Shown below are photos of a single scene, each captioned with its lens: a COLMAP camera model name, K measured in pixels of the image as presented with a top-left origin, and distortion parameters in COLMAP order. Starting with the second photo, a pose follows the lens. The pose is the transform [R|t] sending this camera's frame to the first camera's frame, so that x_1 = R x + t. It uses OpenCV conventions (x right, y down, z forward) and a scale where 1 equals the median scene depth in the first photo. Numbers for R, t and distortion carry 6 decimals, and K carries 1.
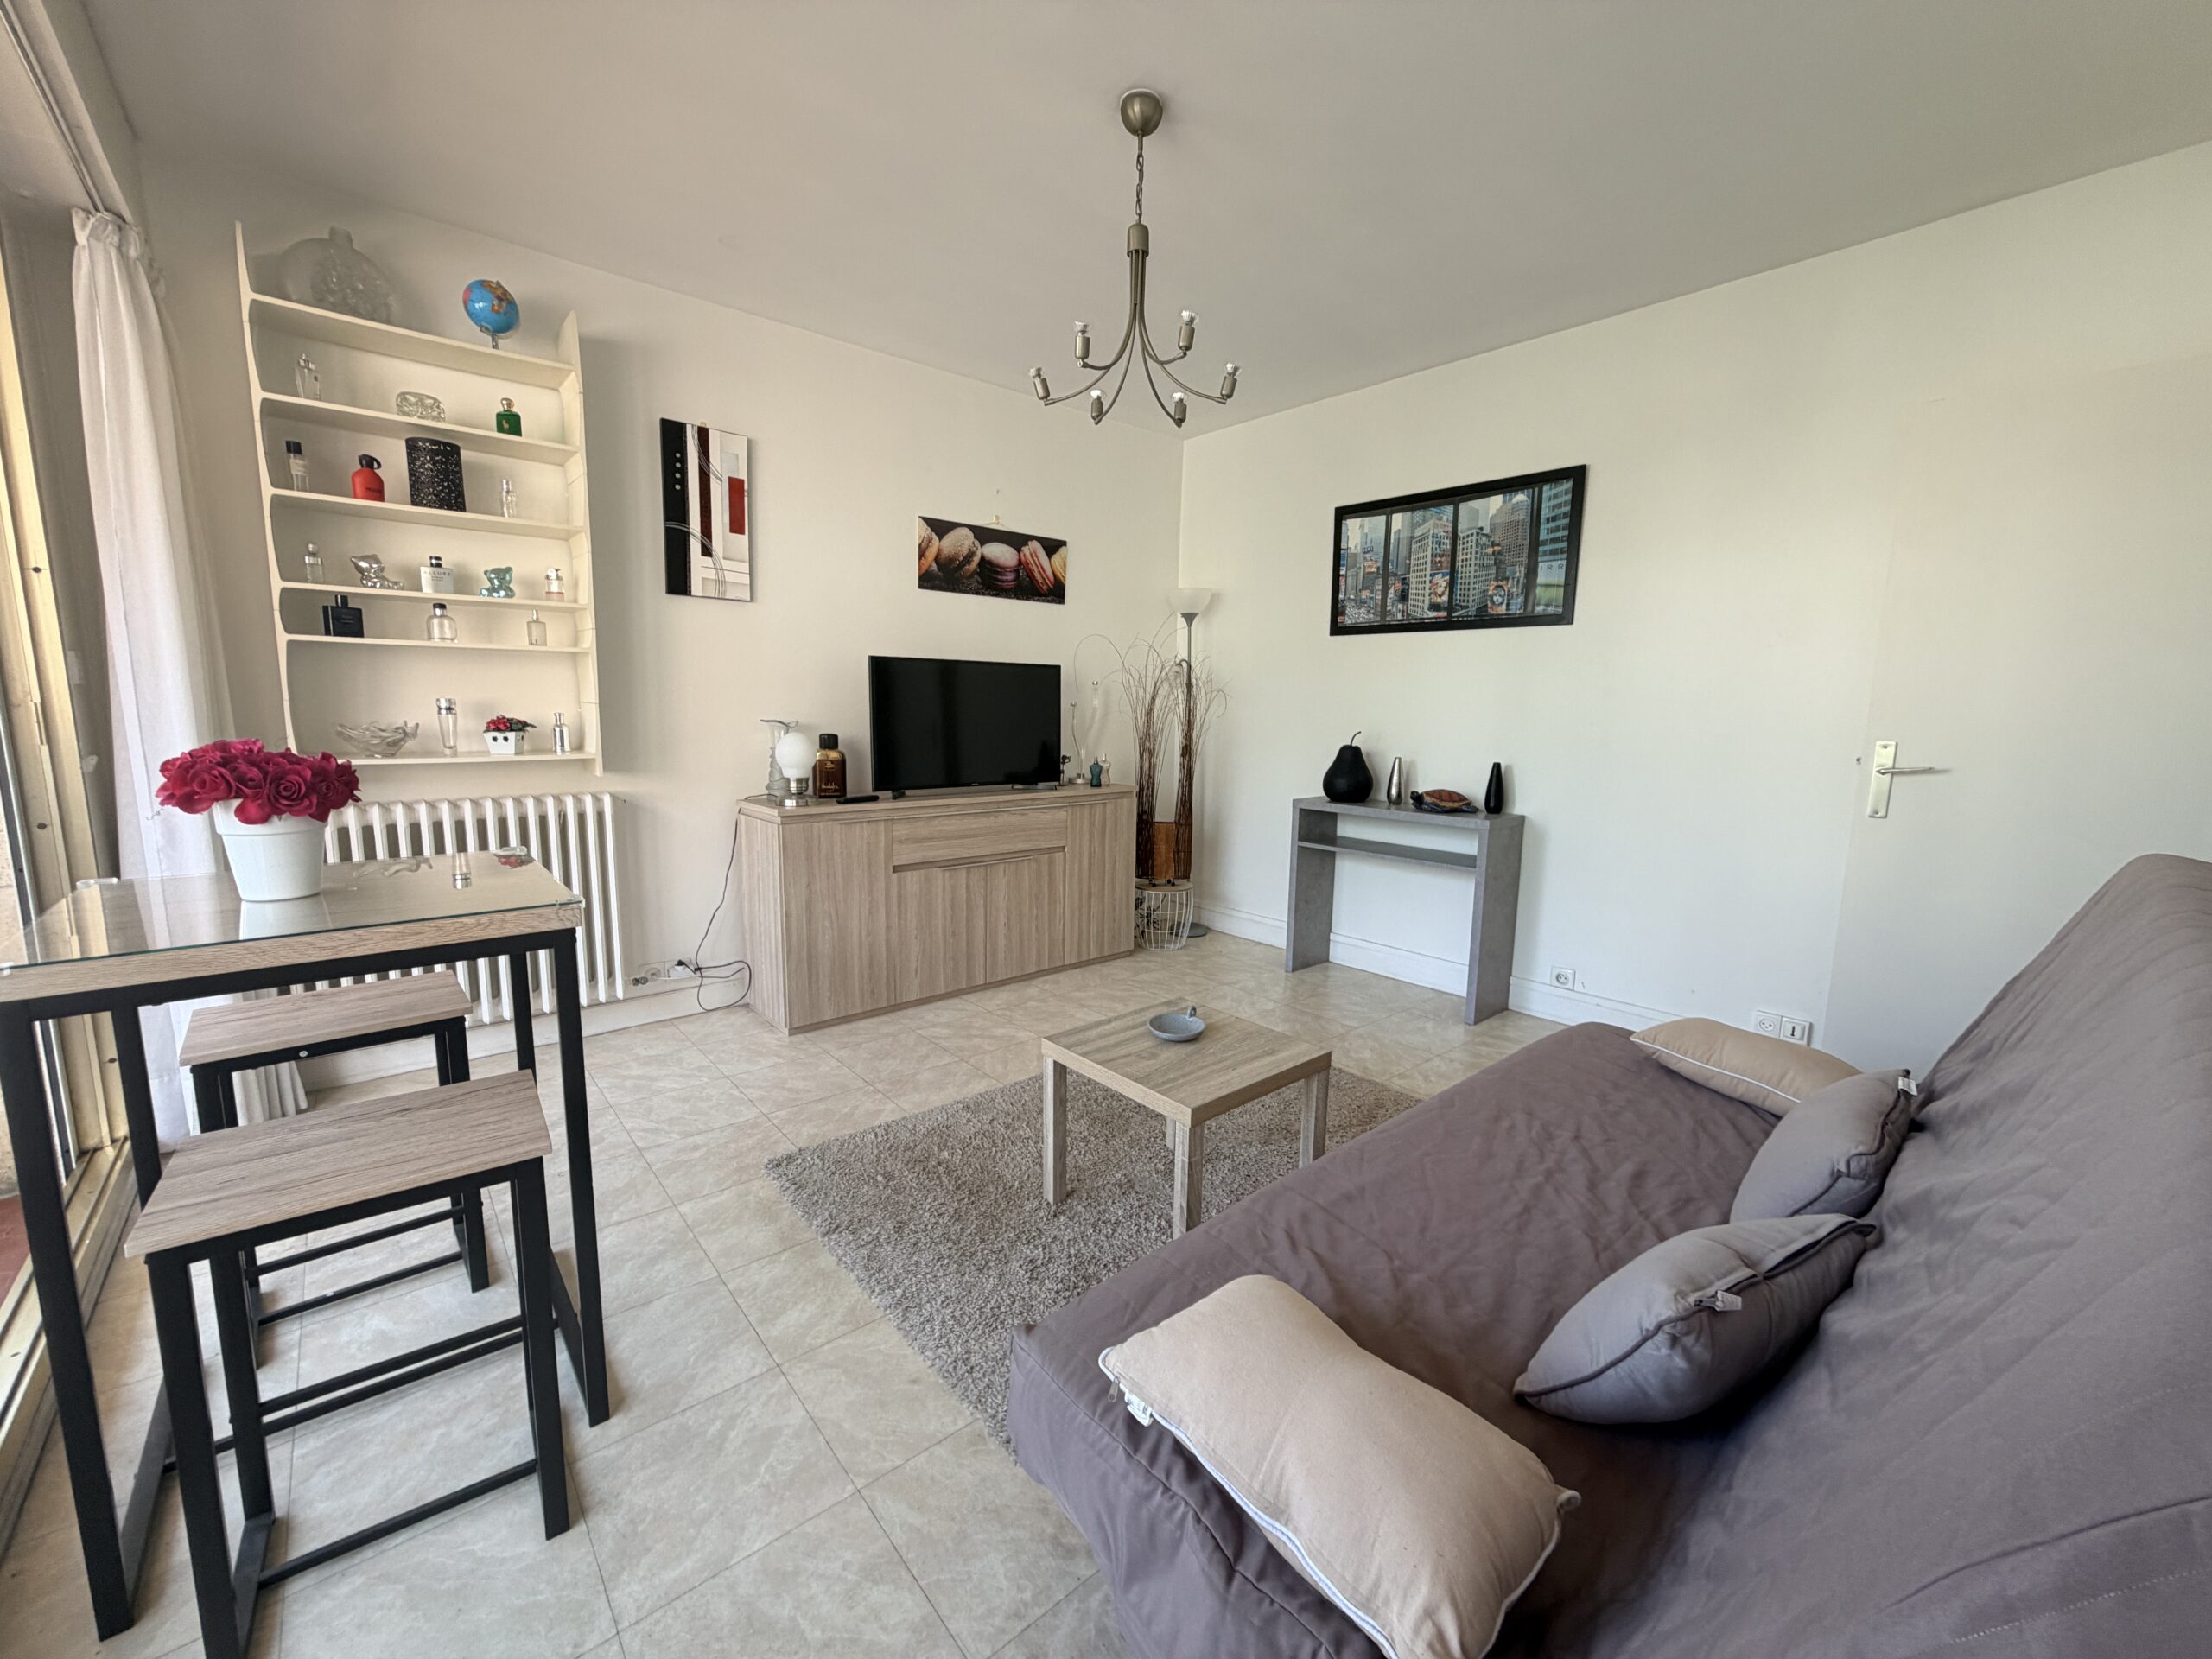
lens RADIAL K [[882.7, 0, 1081.1], [0, 882.7, 831.1], [0, 0, 1]] dist [-0.003460, 0.000745]
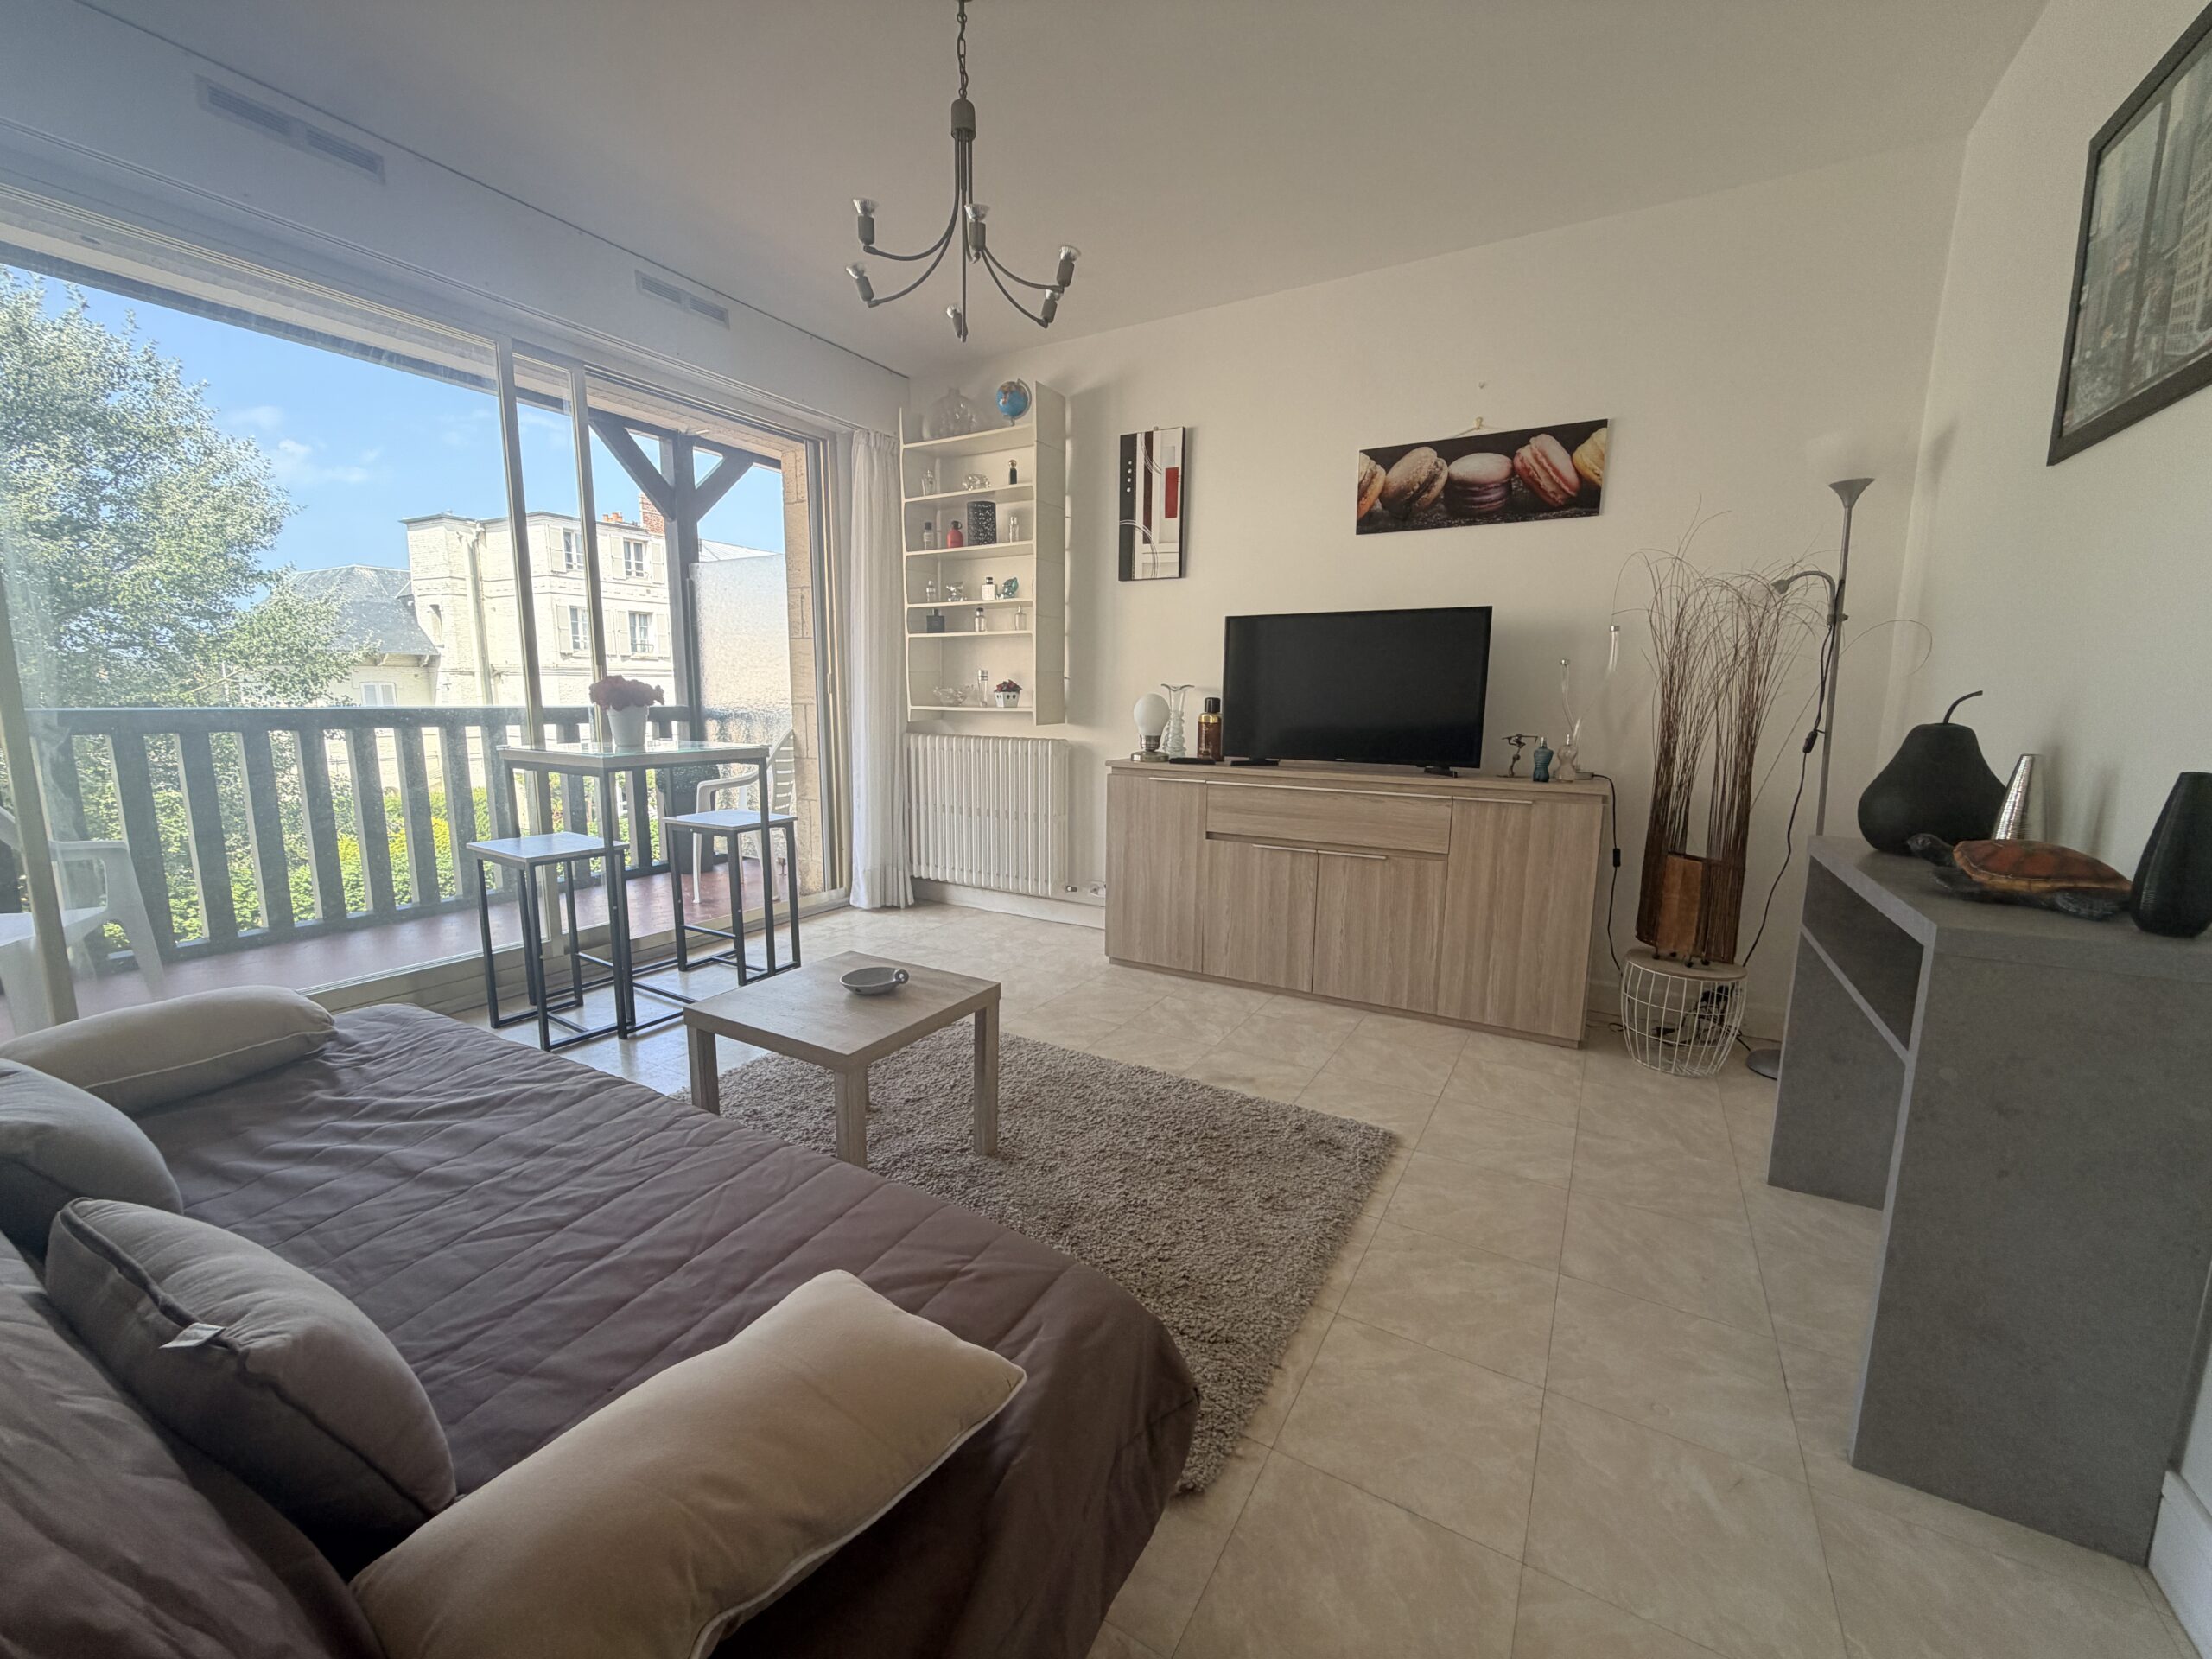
lens RADIAL K [[882.7, 0, 1121.3], [0, 882.7, 831.5], [0, 0, 1]] dist [-0.003460, 0.000745]
pose [[0.336575, 0.131961, -0.932365, 0.607777], [-0.138982, 0.986250, 0.089416, -0.031603], [0.931344, 0.099487, 0.350287, 0.520218]]
